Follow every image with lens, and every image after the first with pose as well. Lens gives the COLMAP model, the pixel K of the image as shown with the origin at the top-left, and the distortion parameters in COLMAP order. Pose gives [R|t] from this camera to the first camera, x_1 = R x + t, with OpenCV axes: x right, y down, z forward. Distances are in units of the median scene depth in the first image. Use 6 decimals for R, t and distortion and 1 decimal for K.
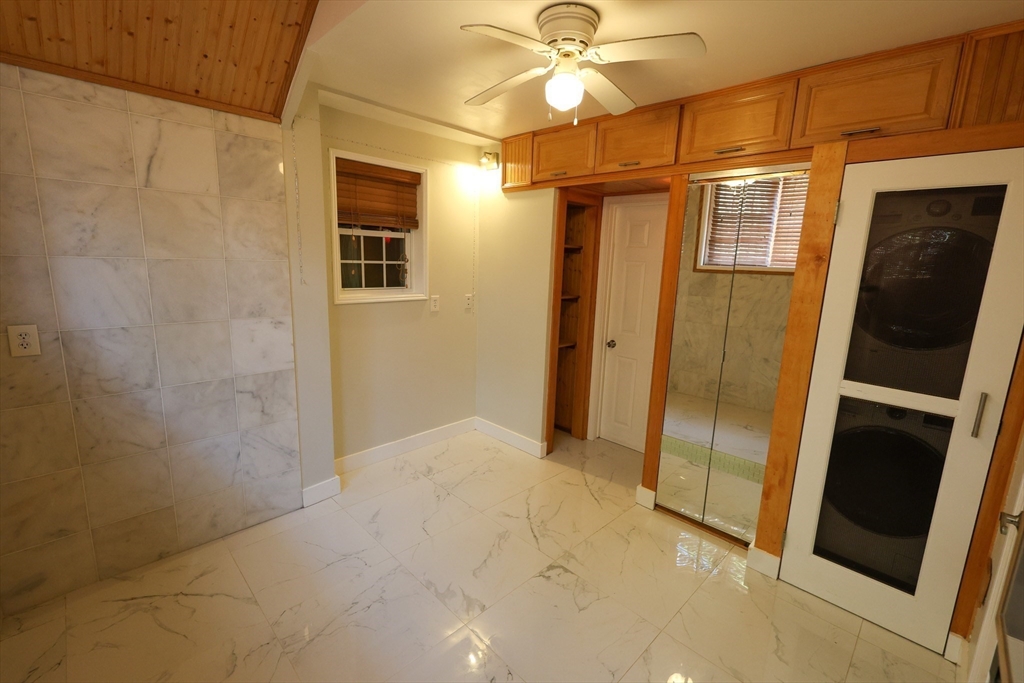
lens RADIAL K [[443.0, 0, 514.2], [0, 443.0, 342.3], [0, 0, 1]] dist [0.003468, -0.002049]
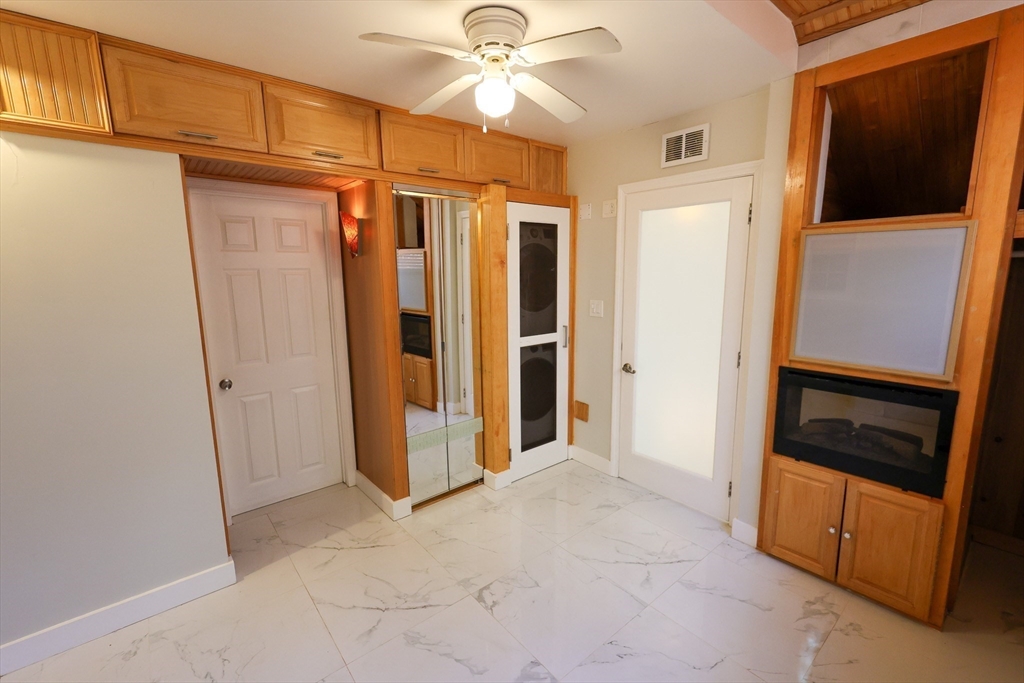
lens RADIAL K [[443.0, 0, 522.4], [0, 443.0, 341.8], [0, 0, 1]] dist [0.003468, -0.002049]
pose [[0.076866, -0.204488, 0.975846, -0.762901], [0.193662, 0.963164, 0.186576, -0.183574], [-0.978052, 0.174643, 0.113636, 0.763329]]
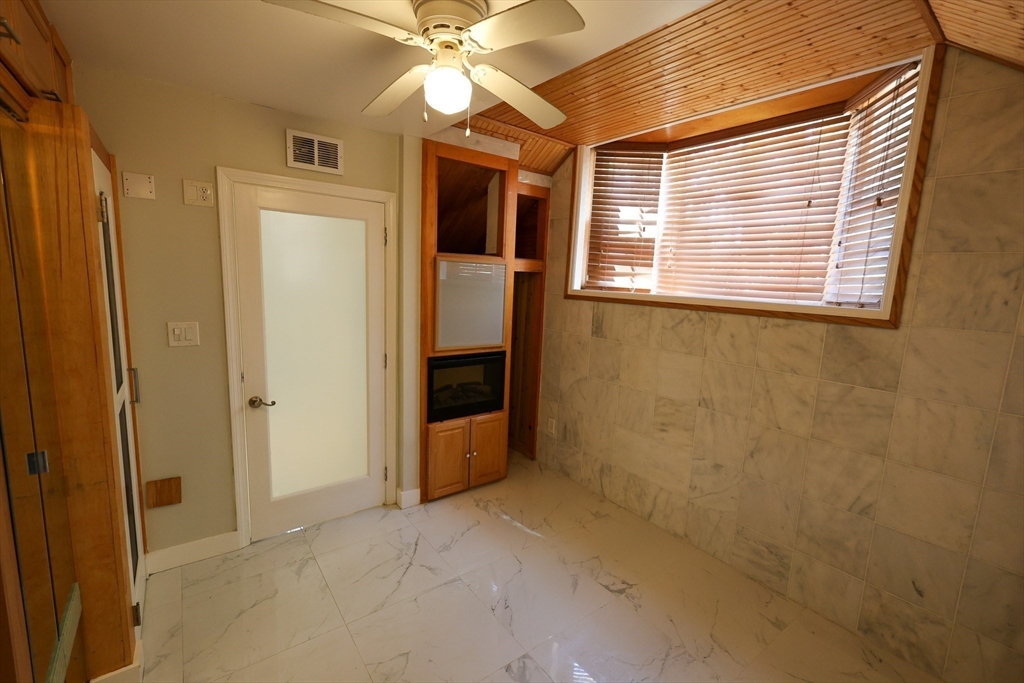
lens RADIAL K [[443.0, 0, 516.9], [0, 443.0, 339.7], [0, 0, 1]] dist [0.003468, -0.002049]
pose [[-0.987583, -0.101197, 0.120162, -0.122701], [-0.057176, 0.943964, 0.325058, -0.336506], [-0.146323, 0.314151, -0.938029, 1.558143]]
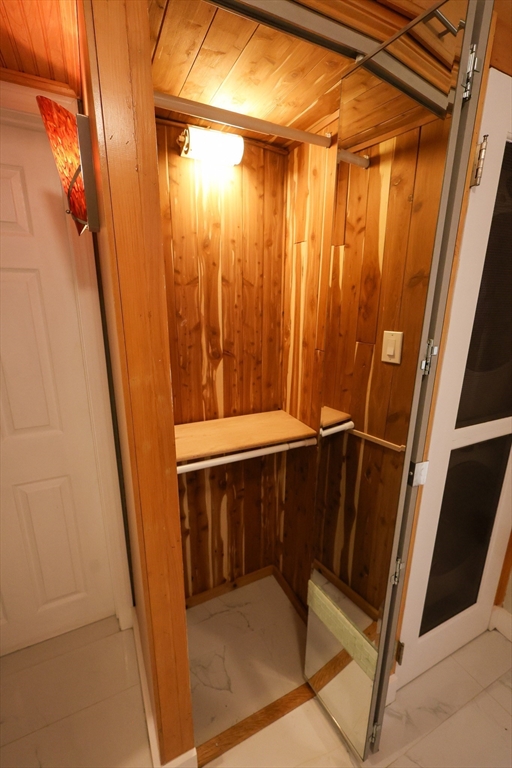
lens RADIAL K [[332.3, 0, 249.4], [0, 332.3, 388.1], [0, 0, 1]] dist [0.003468, -0.002049]
pose [[0.332161, -0.276163, 0.901888, 0.159535], [0.185950, 0.956585, 0.224427, -0.148660], [-0.924712, 0.093160, 0.369093, 1.031933]]
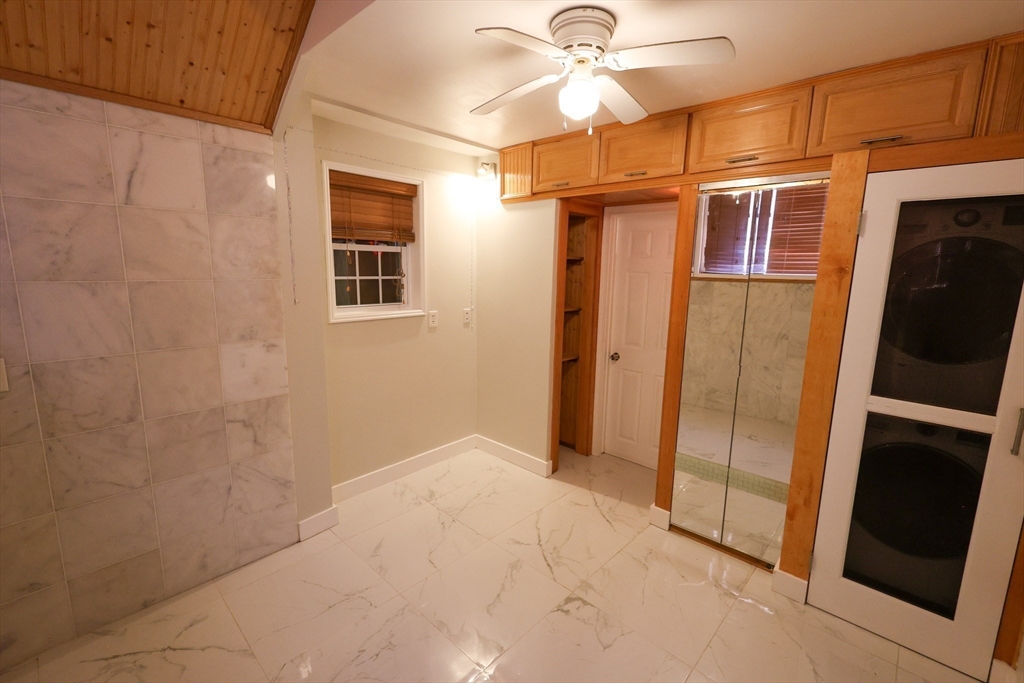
lens RADIAL K [[443.0, 0, 514.3], [0, 443.0, 342.2], [0, 0, 1]] dist [0.003468, -0.002049]
pose [[0.999323, -0.020618, 0.030477, -0.054264], [0.021132, 0.999638, -0.016663, -0.029114], [-0.030122, 0.017296, 0.999397, 0.055102]]
